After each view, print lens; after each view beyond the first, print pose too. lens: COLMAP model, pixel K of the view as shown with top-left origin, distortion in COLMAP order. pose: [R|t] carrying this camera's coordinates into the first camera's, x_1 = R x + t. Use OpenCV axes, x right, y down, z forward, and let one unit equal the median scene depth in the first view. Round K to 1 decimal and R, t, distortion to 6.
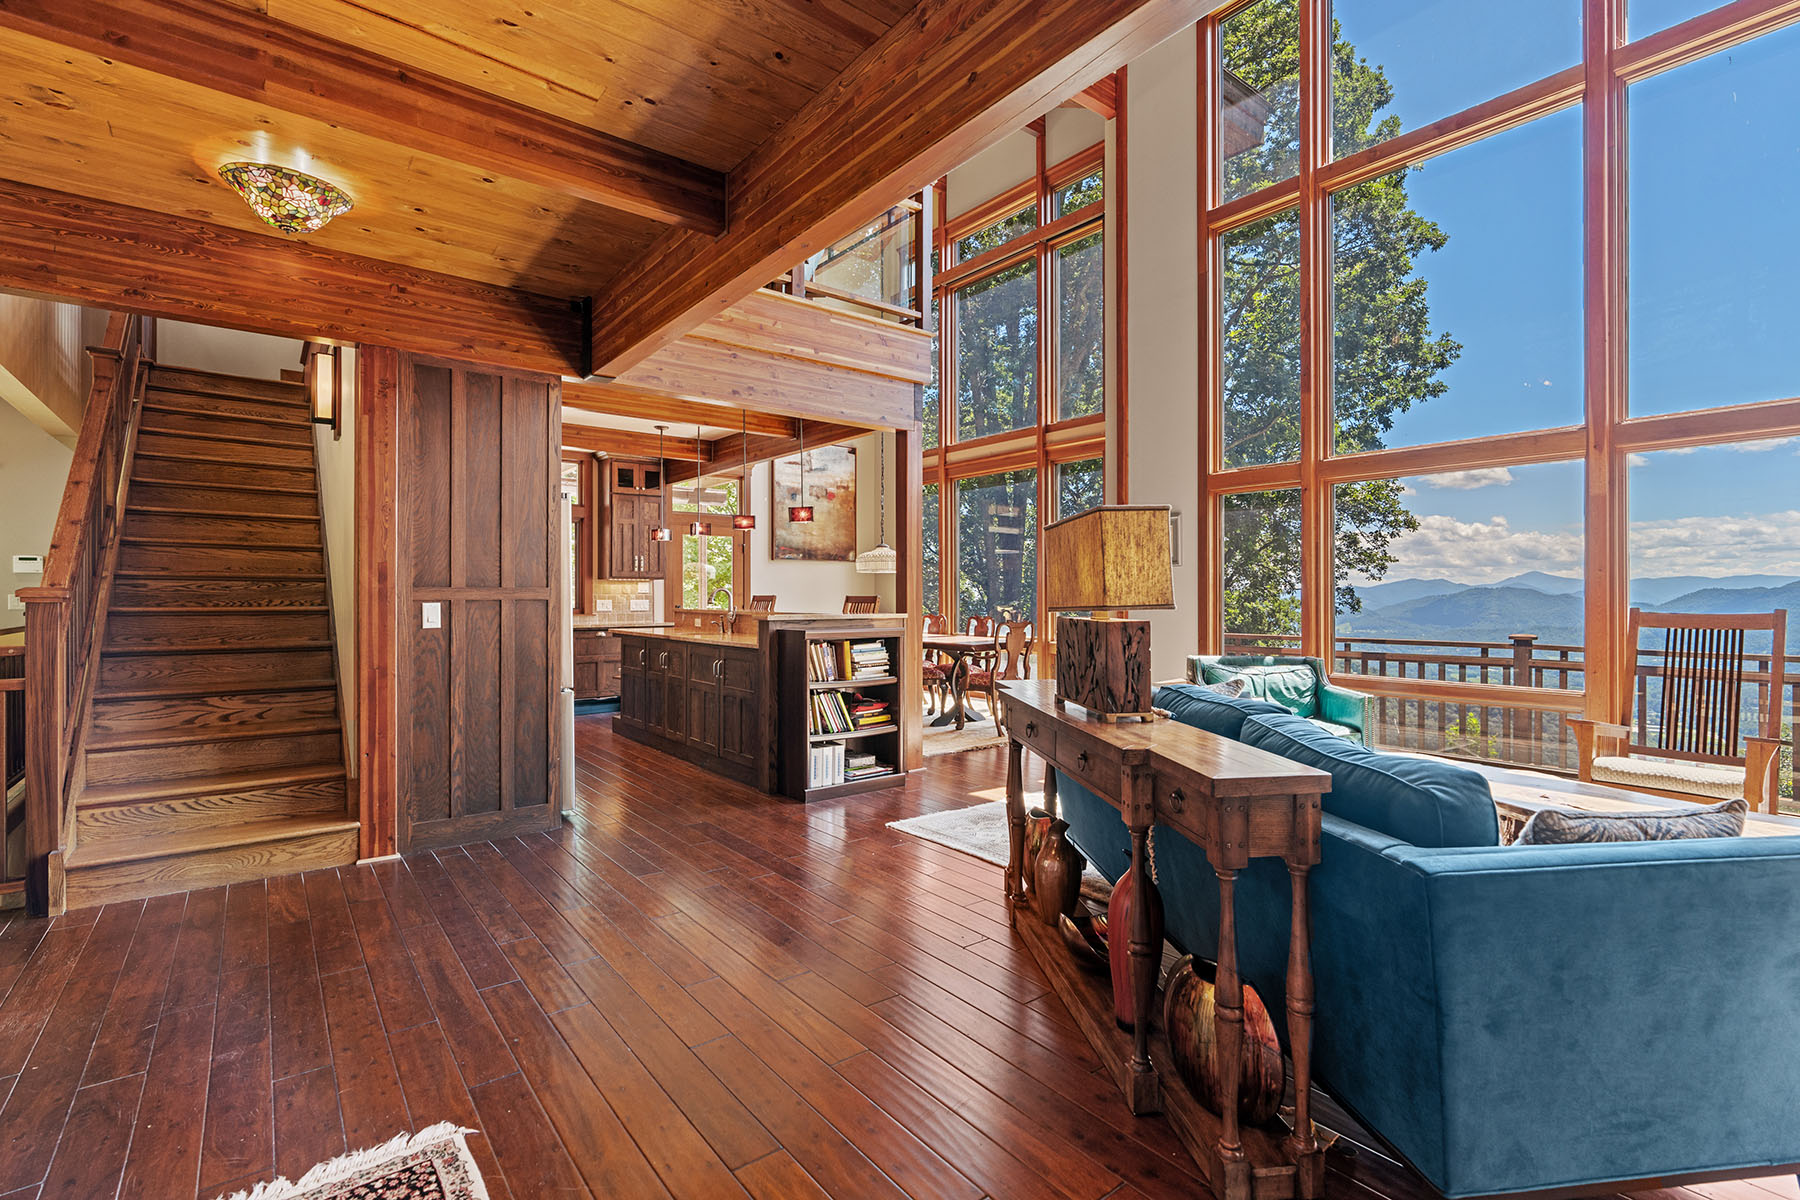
lens RADIAL K [[821.0, 0, 916.7], [0, 821.0, 594.2], [0, 0, 1]] dist [-0.003747, 0.001442]
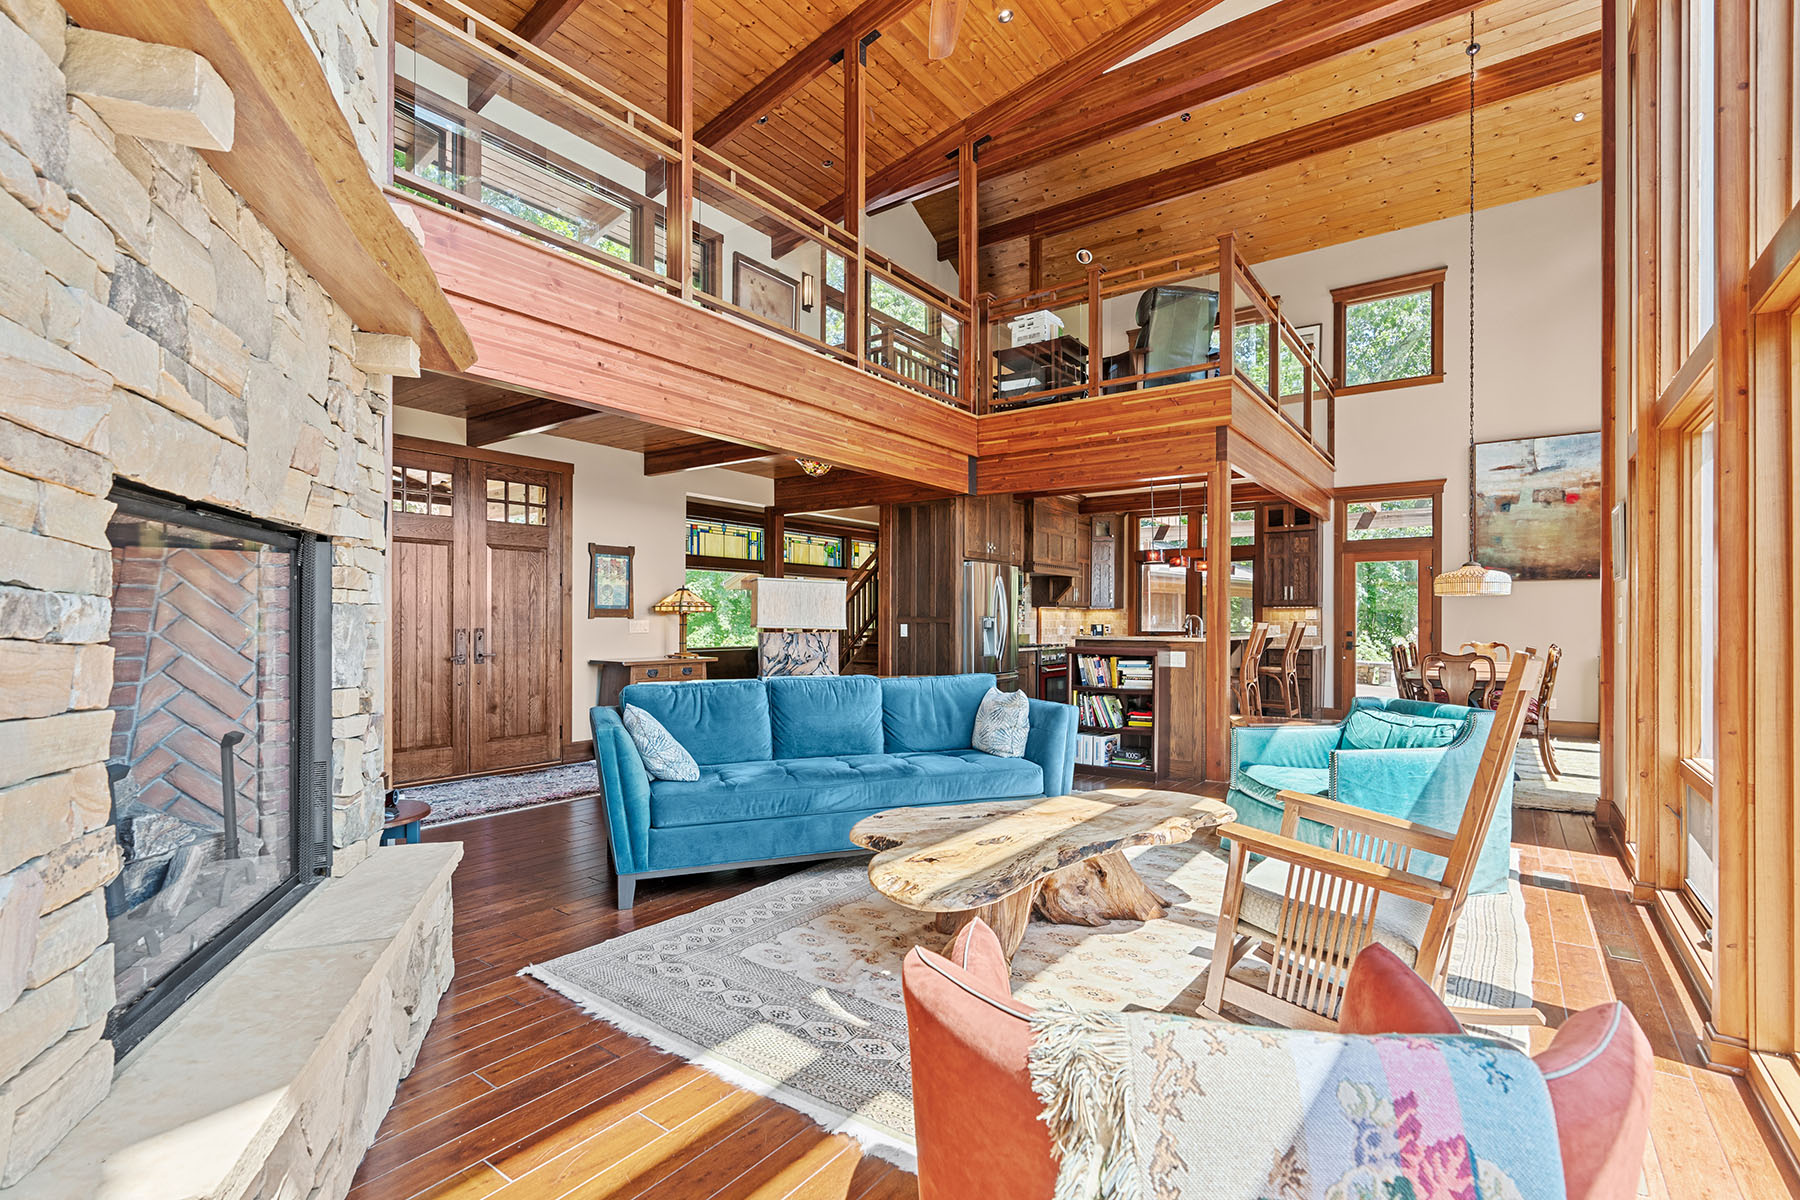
lens RADIAL K [[821.0, 0, 908.6], [0, 821.0, 613.4], [0, 0, 1]] dist [-0.003747, 0.001442]
pose [[0.263990, -0.007416, -0.964497, 0.587412], [-0.001726, 0.999965, -0.008161, 0.000199], [0.964524, 0.003819, 0.263968, 0.202000]]
